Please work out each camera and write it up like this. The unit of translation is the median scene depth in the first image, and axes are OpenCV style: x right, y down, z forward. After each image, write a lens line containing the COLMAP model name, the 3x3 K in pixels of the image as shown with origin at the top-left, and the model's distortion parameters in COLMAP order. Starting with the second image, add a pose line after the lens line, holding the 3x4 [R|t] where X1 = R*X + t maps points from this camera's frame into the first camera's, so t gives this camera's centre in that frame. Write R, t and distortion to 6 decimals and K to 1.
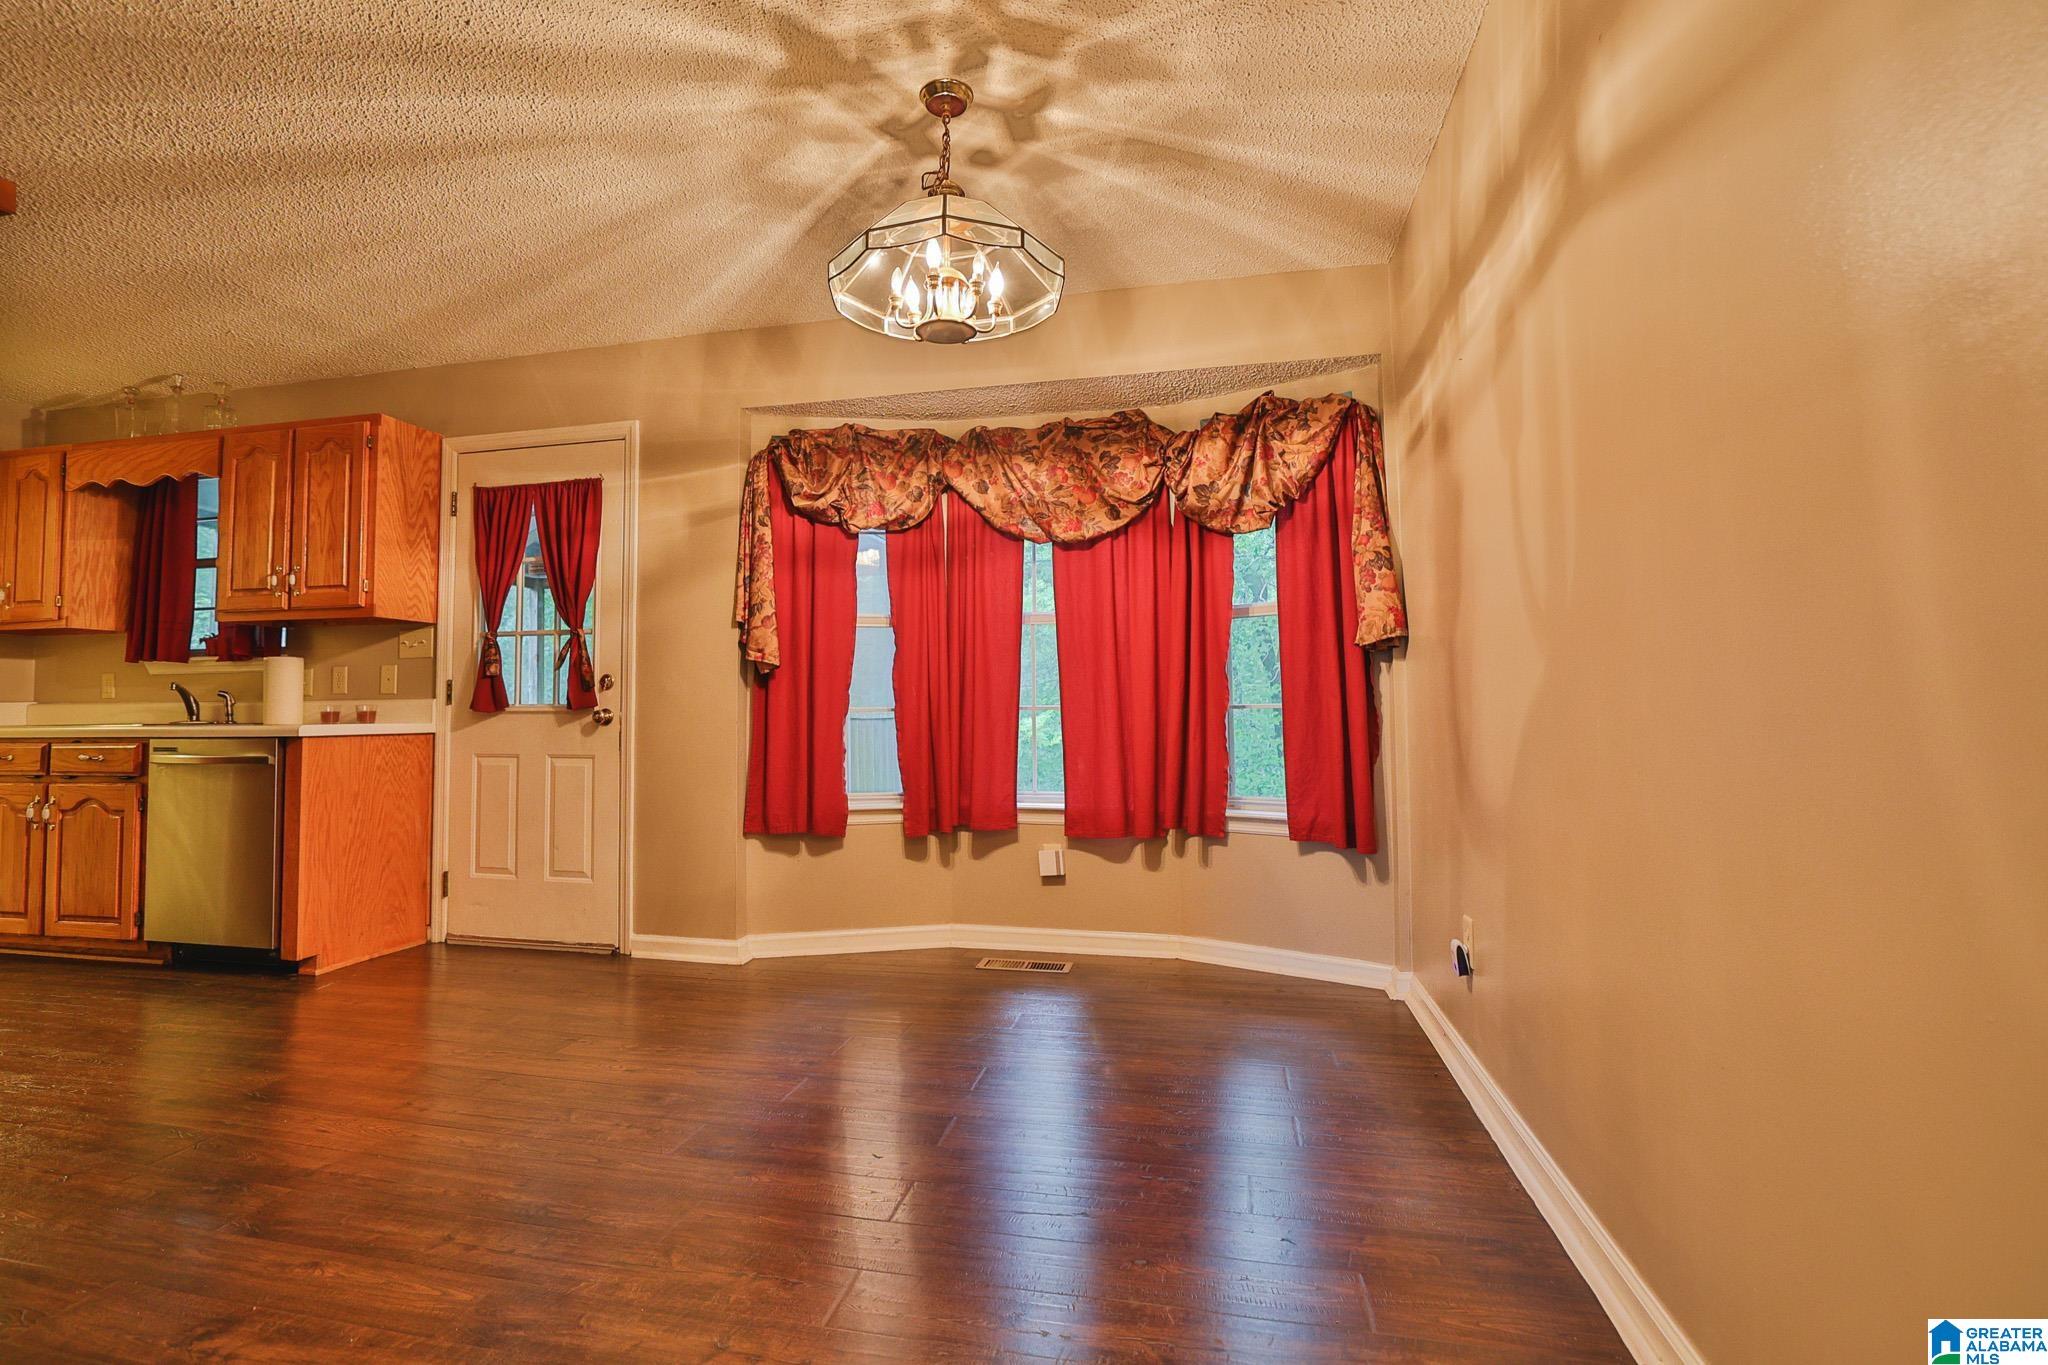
lens RADIAL K [[982.8, 0, 1022.0], [0, 982.8, 660.4], [0, 0, 1]] dist [-0.050874, 0.018182]
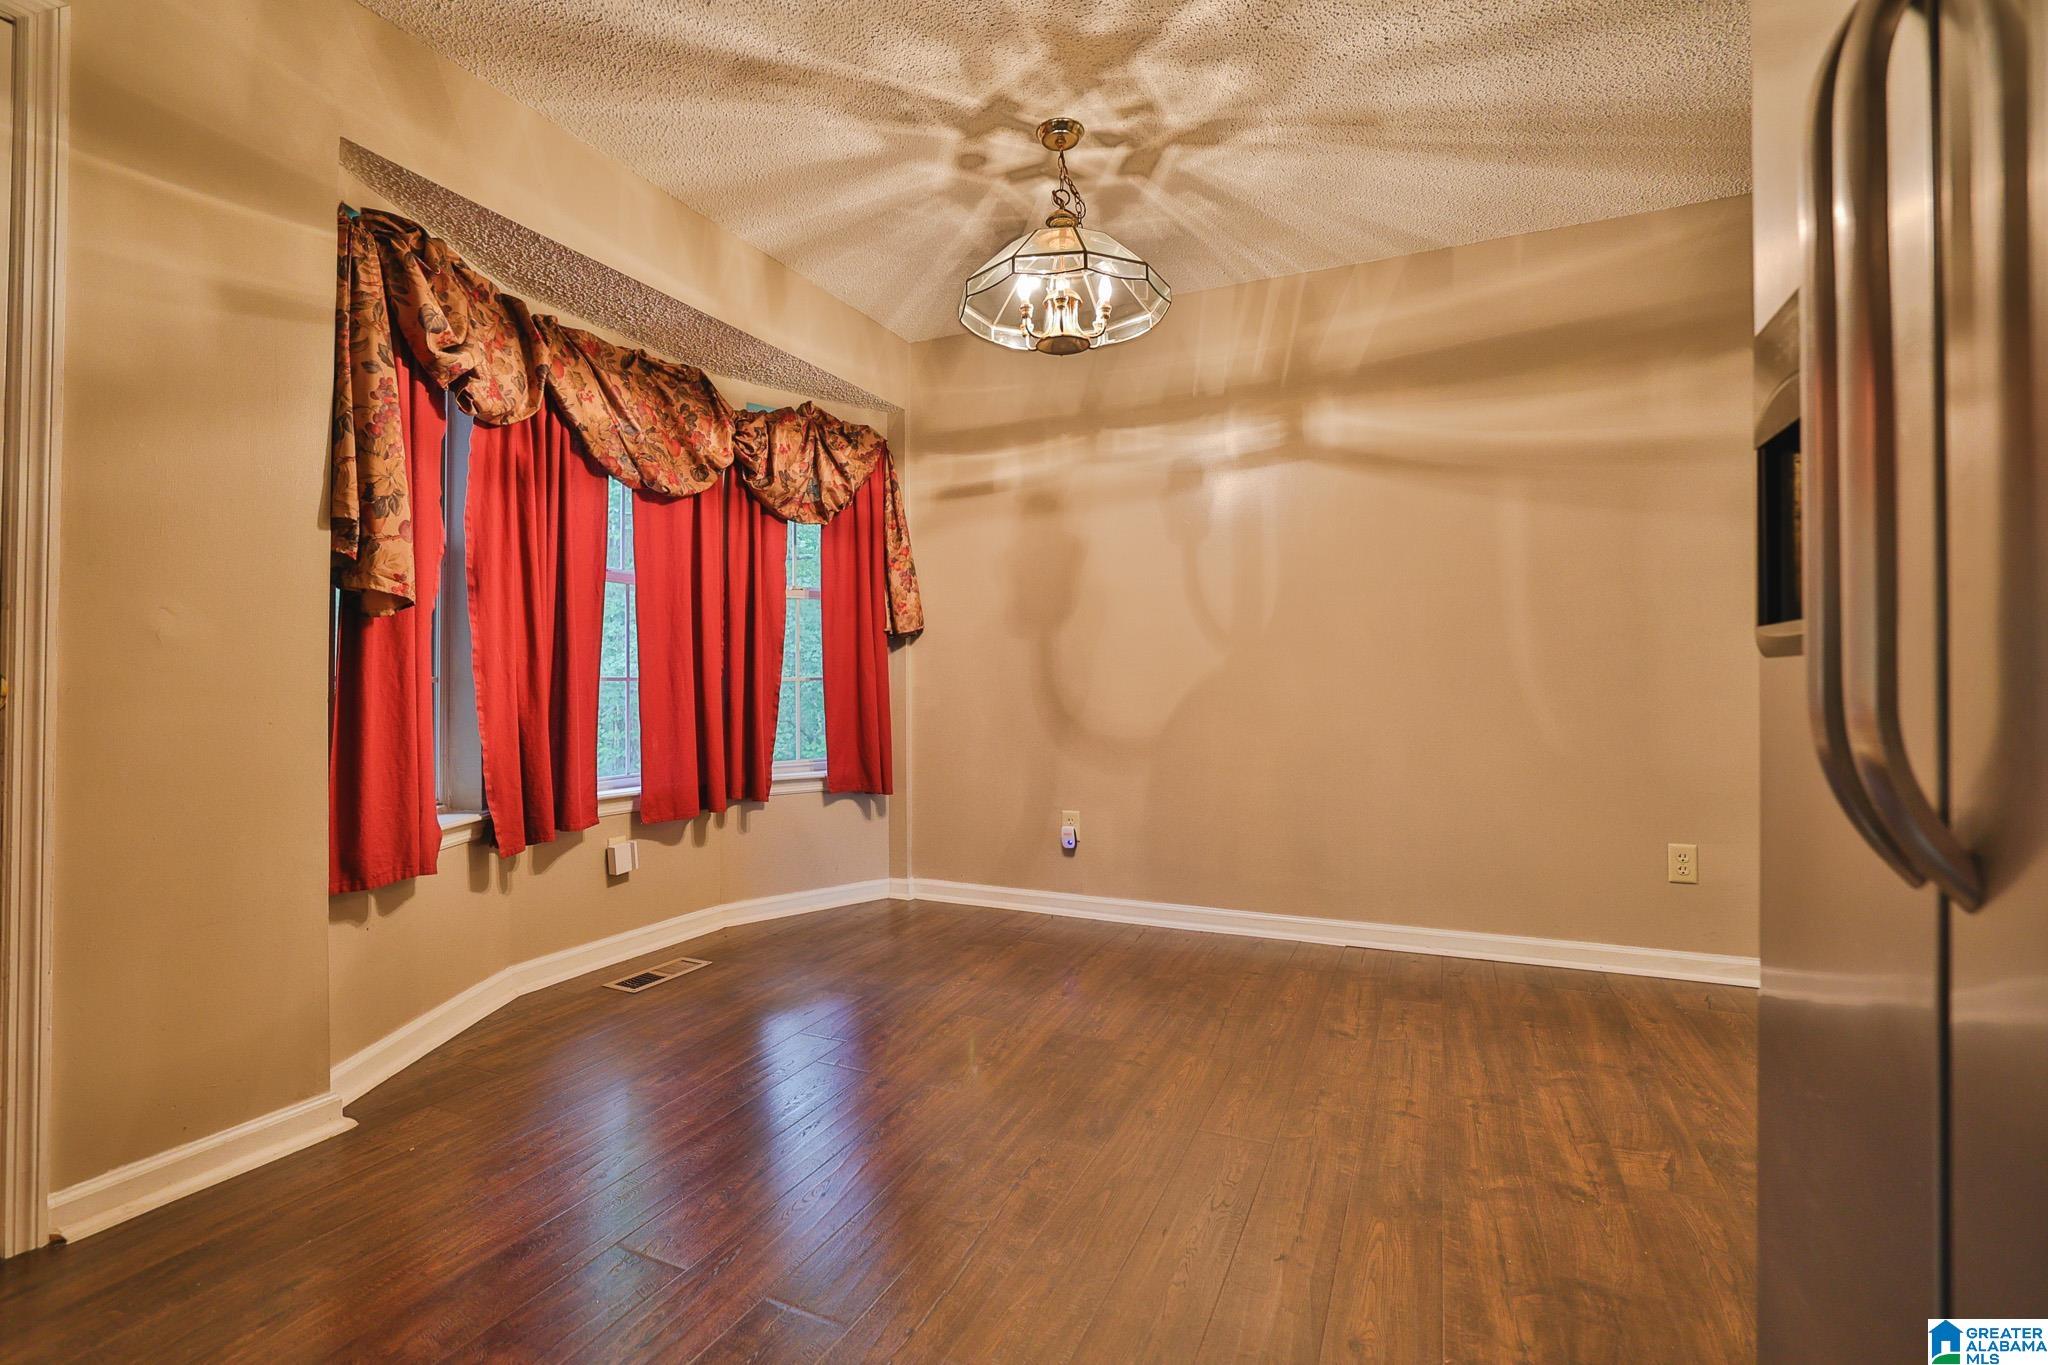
lens RADIAL K [[941.3, 0, 999.1], [0, 941.3, 661.9], [0, 0, 1]] dist [-0.045890, 0.018935]
pose [[0.220252, 0.026132, 0.975093, -0.730047], [-0.047883, 0.998726, -0.015949, 0.032141], [-0.974267, -0.043177, 0.221223, 0.521630]]
